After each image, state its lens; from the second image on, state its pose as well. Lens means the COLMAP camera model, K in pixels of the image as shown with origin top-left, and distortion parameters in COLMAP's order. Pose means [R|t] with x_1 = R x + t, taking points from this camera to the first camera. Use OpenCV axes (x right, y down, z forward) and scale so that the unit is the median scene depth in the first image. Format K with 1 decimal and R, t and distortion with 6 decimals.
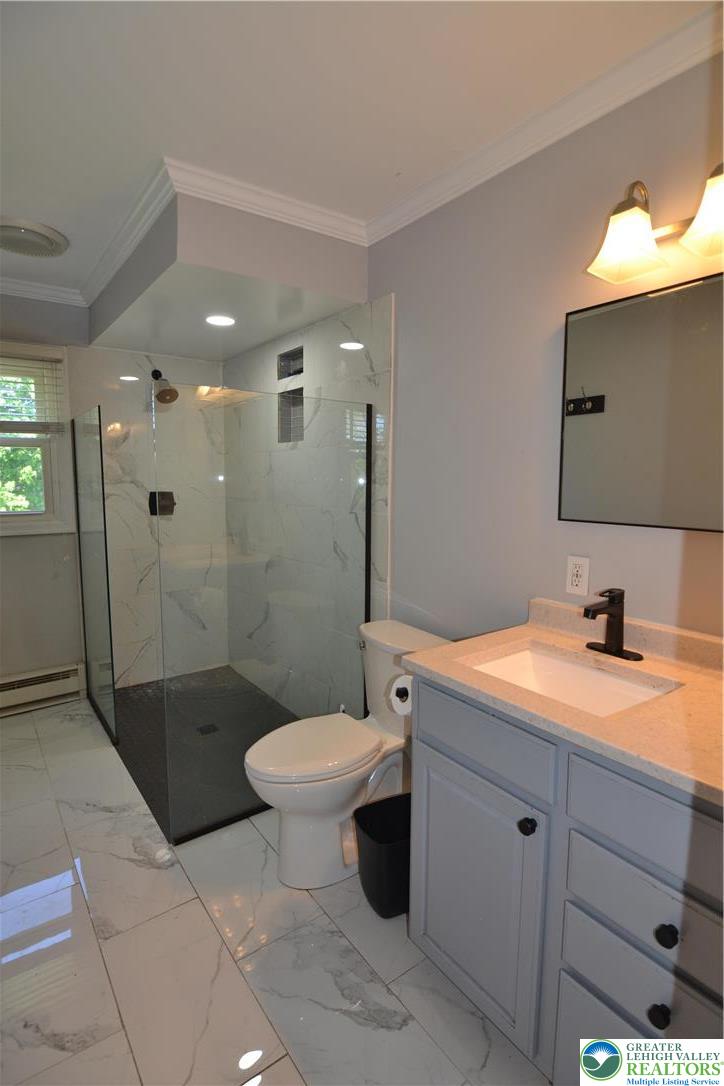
lens RADIAL K [[531.8, 0, 359.6], [0, 531.8, 542.5], [0, 0, 1]] dist [-0.014805, -0.001790]
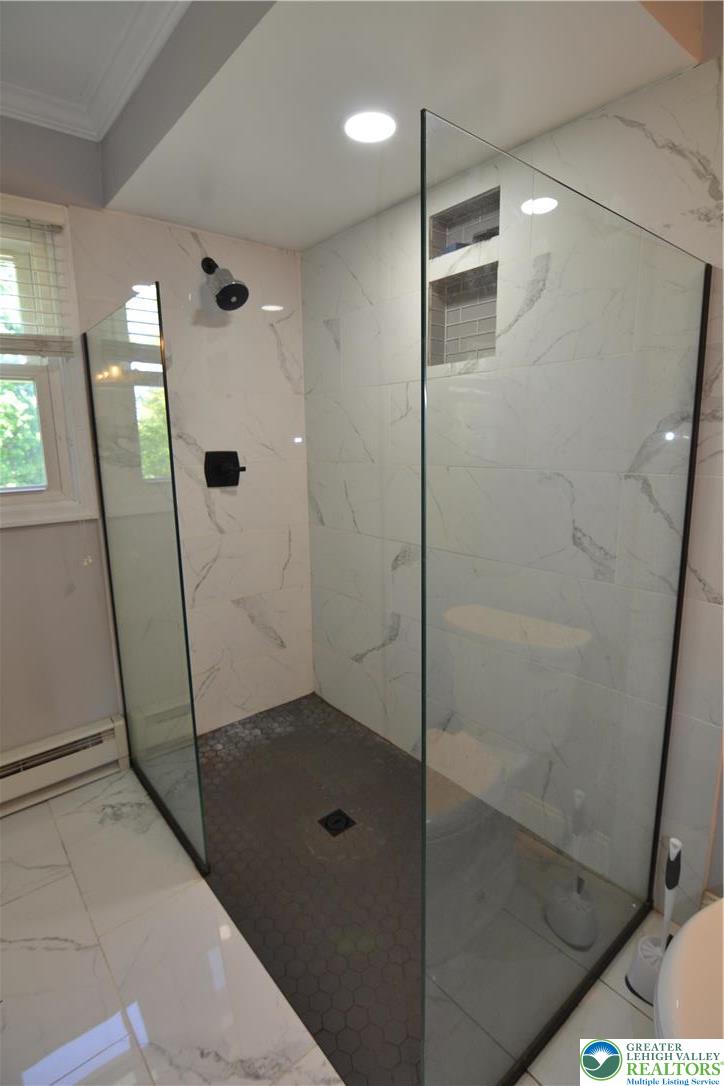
lens RADIAL K [[531.8, 0, 363.7], [0, 531.8, 541.1], [0, 0, 1]] dist [-0.014805, -0.001790]
pose [[0.998333, -0.031557, 0.048316, -0.257085], [0.028068, 0.997062, 0.071266, -0.028908], [-0.050423, -0.069791, 0.996286, 0.360905]]
